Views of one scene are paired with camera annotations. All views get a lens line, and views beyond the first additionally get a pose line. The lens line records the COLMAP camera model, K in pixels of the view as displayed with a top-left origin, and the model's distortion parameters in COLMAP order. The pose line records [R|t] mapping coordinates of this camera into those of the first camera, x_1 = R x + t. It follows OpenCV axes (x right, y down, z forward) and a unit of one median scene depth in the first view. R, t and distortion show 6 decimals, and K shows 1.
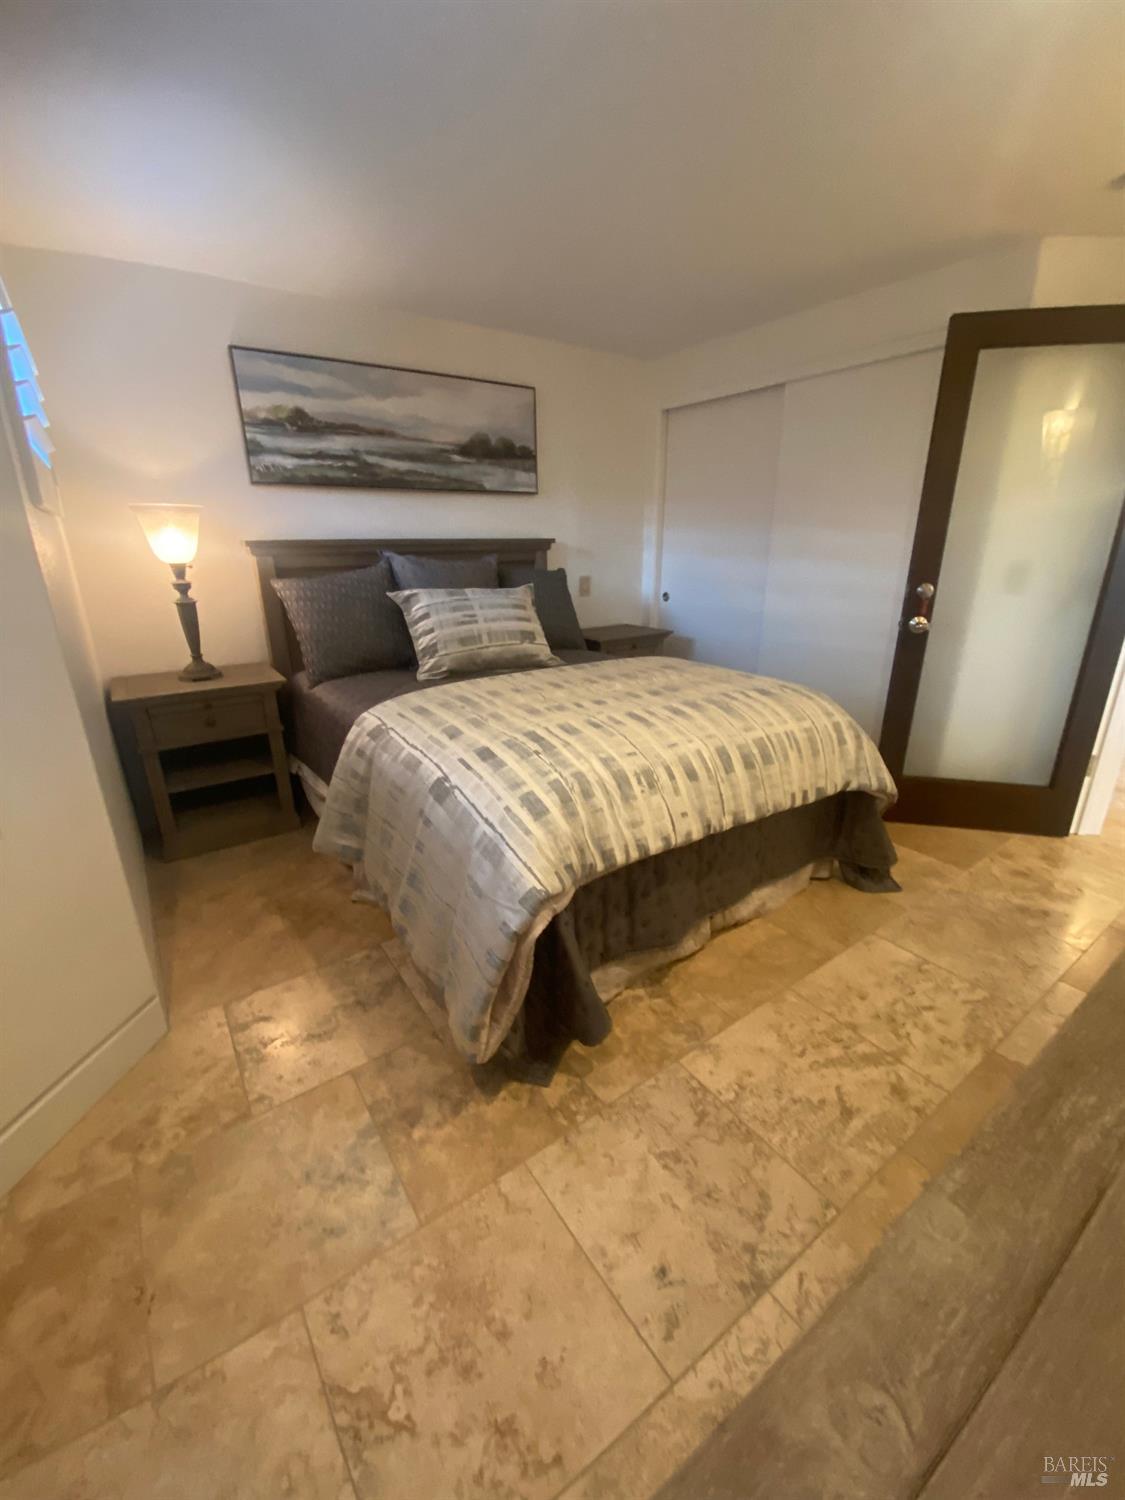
lens RADIAL K [[613.4, 0, 562.5], [0, 613.4, 750.0], [0, 0, 1]] dist [-0.001137, -0.016839]
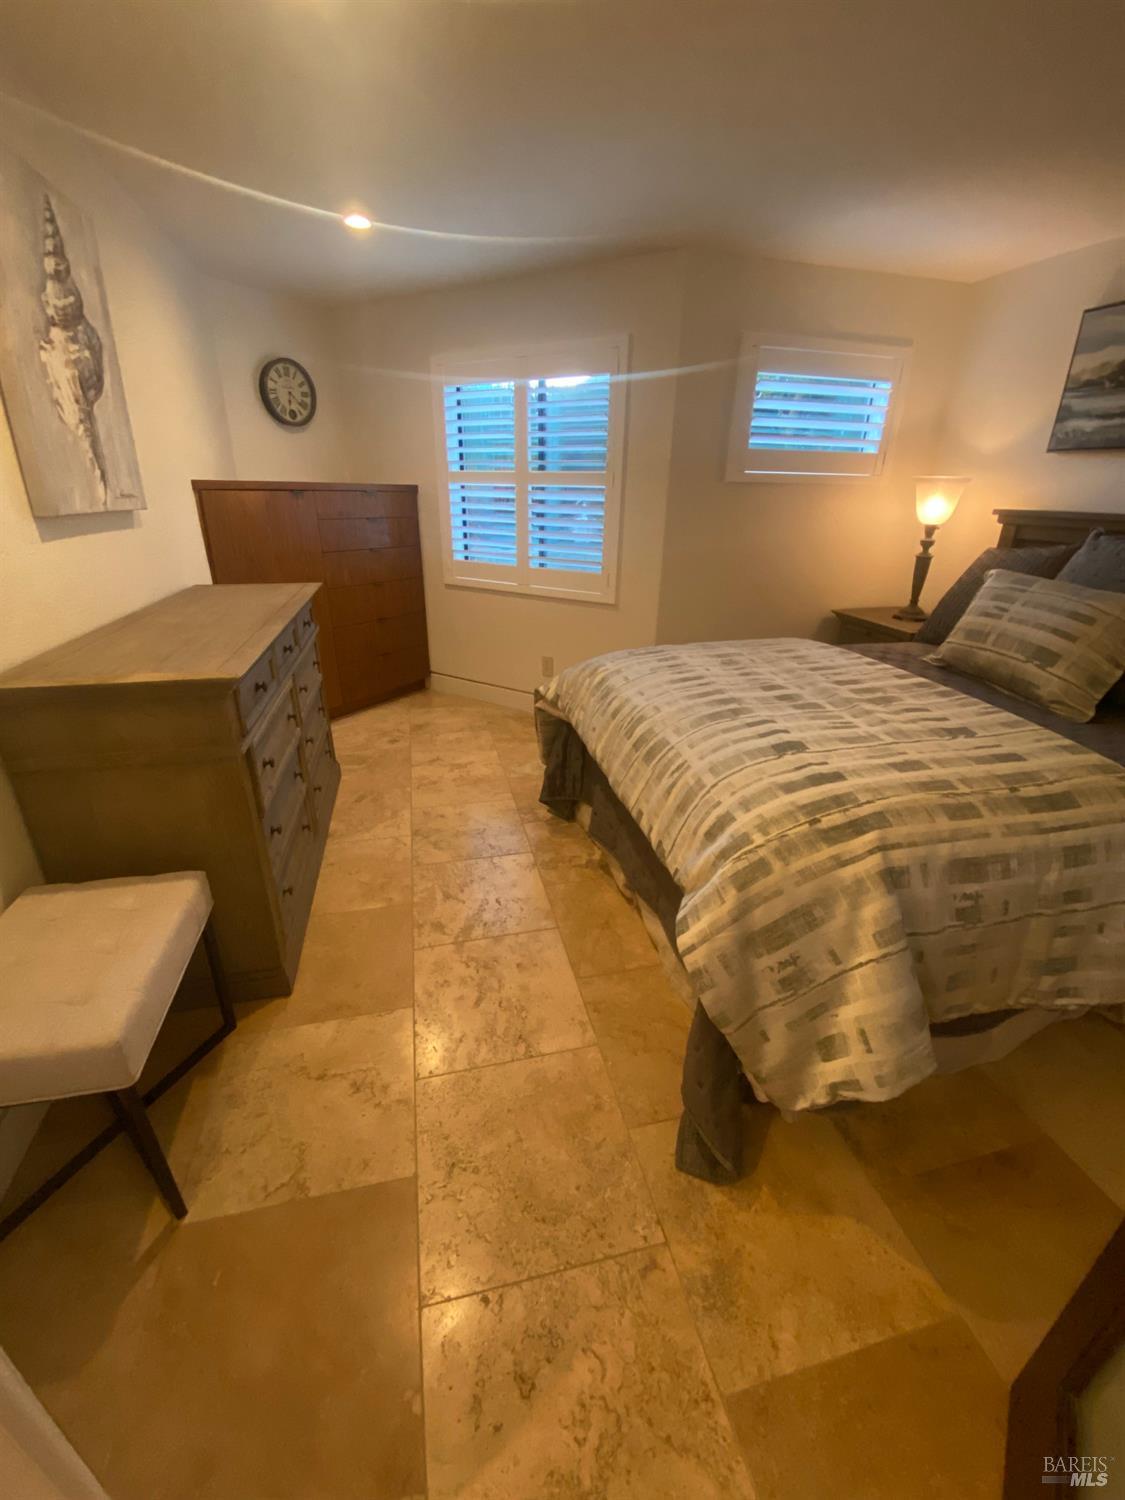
lens RADIAL K [[613.4, 0, 562.5], [0, 613.4, 750.0], [0, 0, 1]] dist [-0.001137, -0.016839]
pose [[-0.380265, 0.362666, -0.850807, 0.872952], [-0.306563, 0.818484, 0.485905, -0.303017], [0.872593, 0.445598, -0.200061, 0.797764]]
